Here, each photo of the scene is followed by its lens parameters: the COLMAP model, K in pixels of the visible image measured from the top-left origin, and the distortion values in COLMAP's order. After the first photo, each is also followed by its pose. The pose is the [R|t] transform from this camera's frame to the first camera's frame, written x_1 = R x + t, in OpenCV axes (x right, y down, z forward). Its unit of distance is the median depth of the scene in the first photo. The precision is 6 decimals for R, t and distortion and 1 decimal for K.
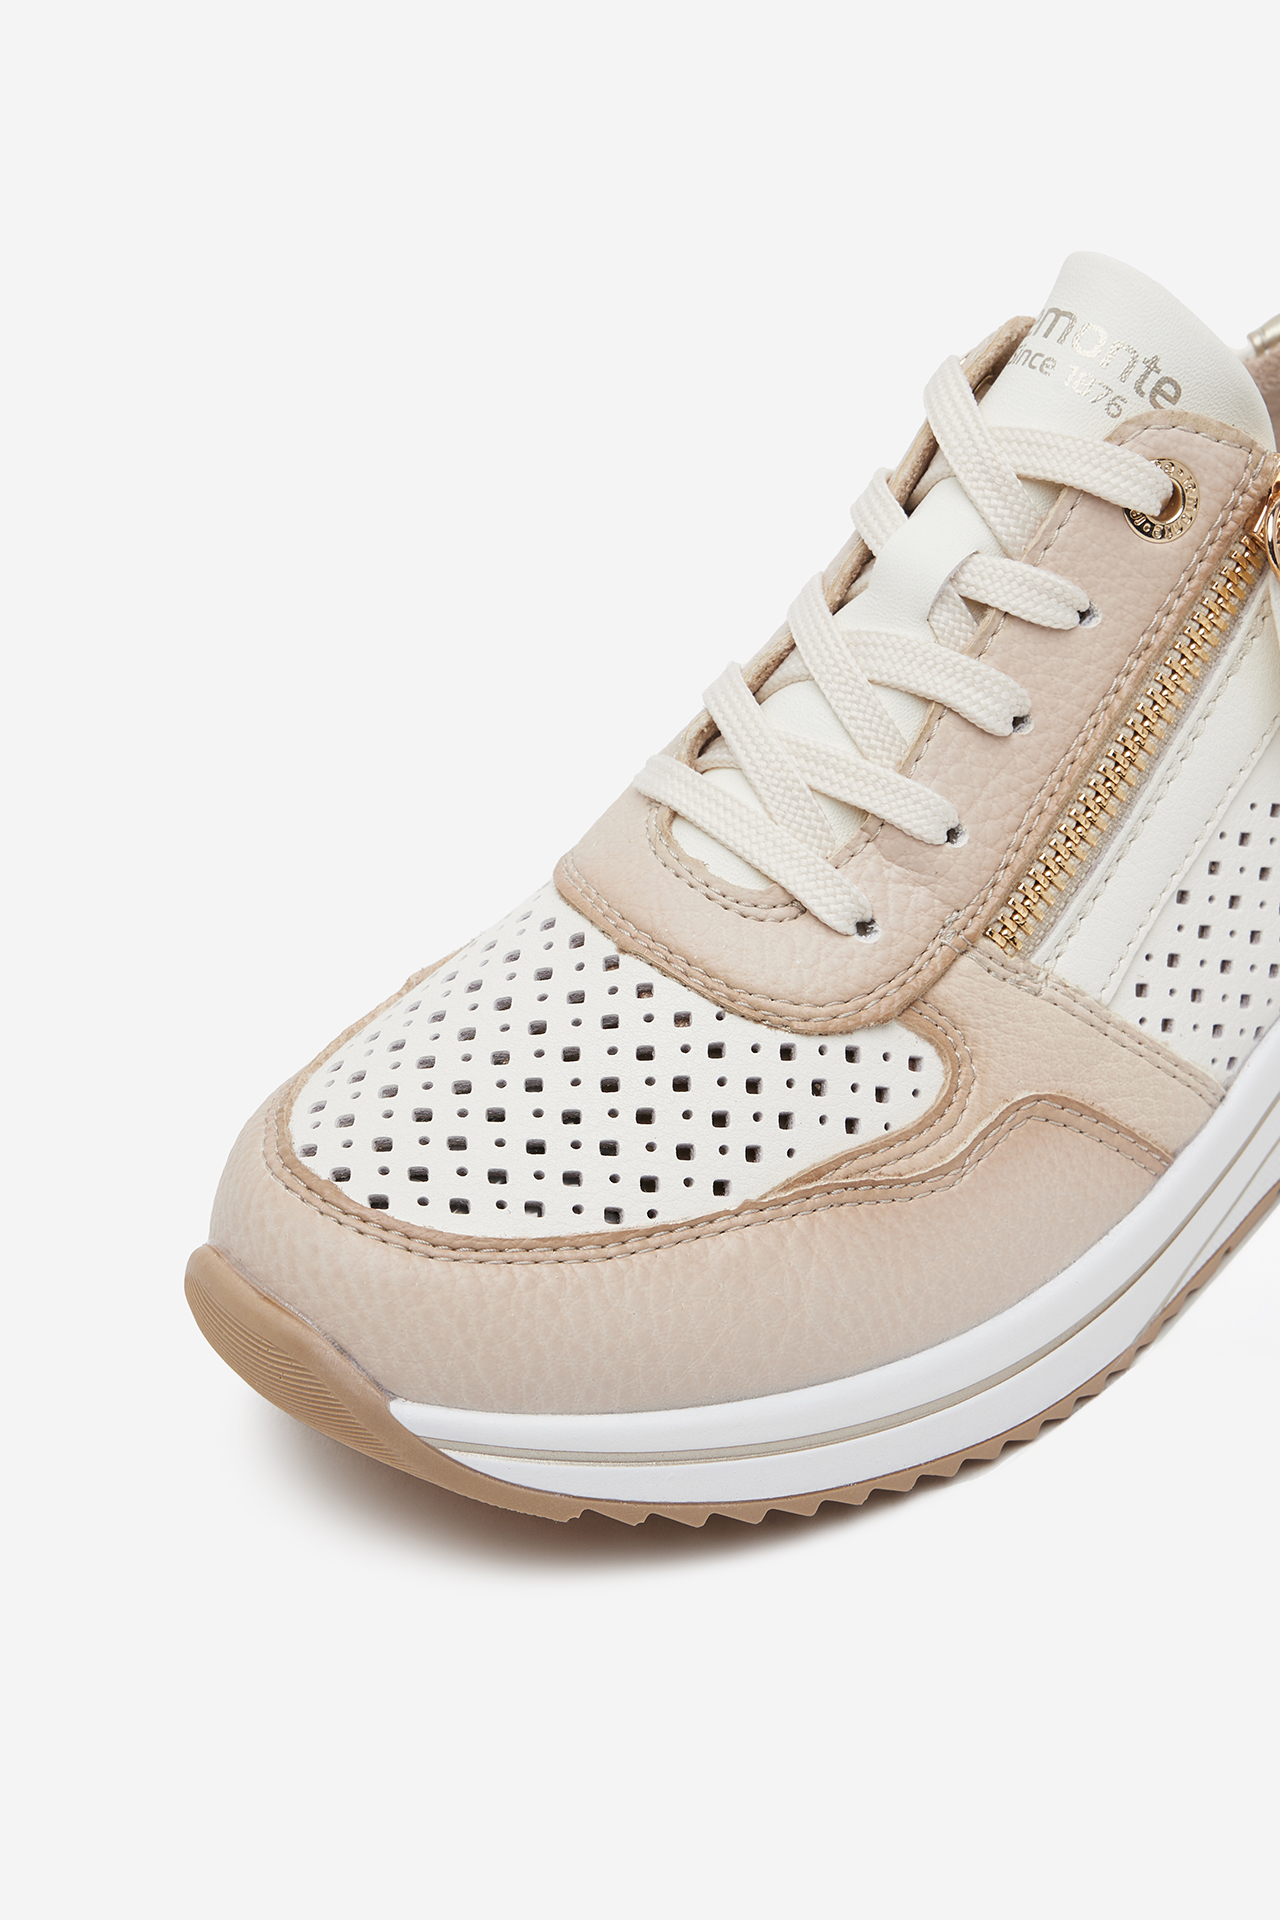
lens RADIAL K [[3470.4, 0, 640.0], [0, 3470.4, 960.0], [0, 0, 1]] dist [-0.282228, -0.106604]
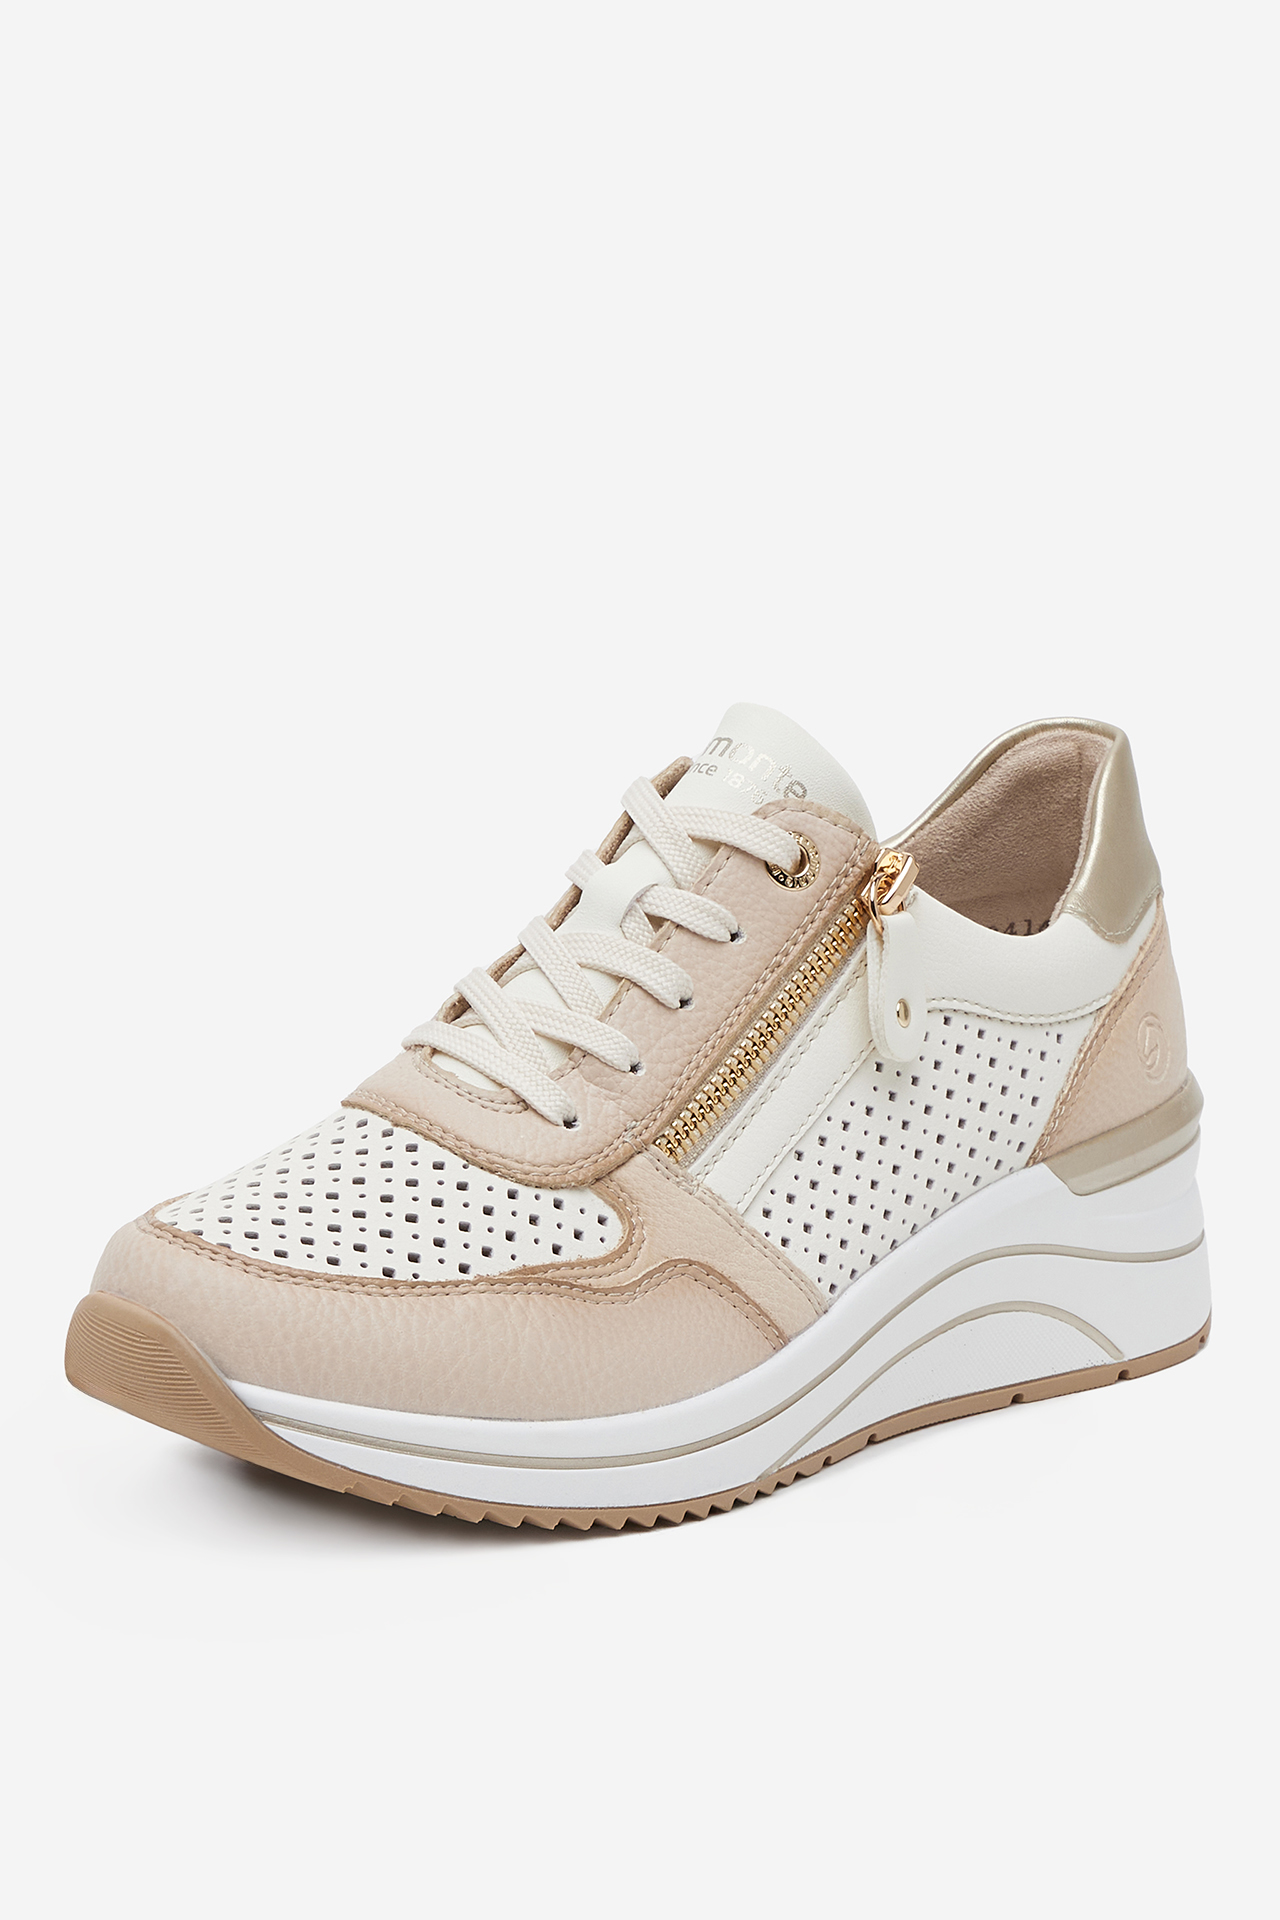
lens RADIAL K [[2863.2, 0, 640.0], [0, 2863.2, 960.0], [0, 0, 1]] dist [-0.120322, -0.028677]
pose [[0.994504, 0.048795, 0.092629, -0.016260], [-0.032856, 0.985512, -0.166390, 0.113540], [-0.099406, 0.162432, 0.981700, -0.138421]]
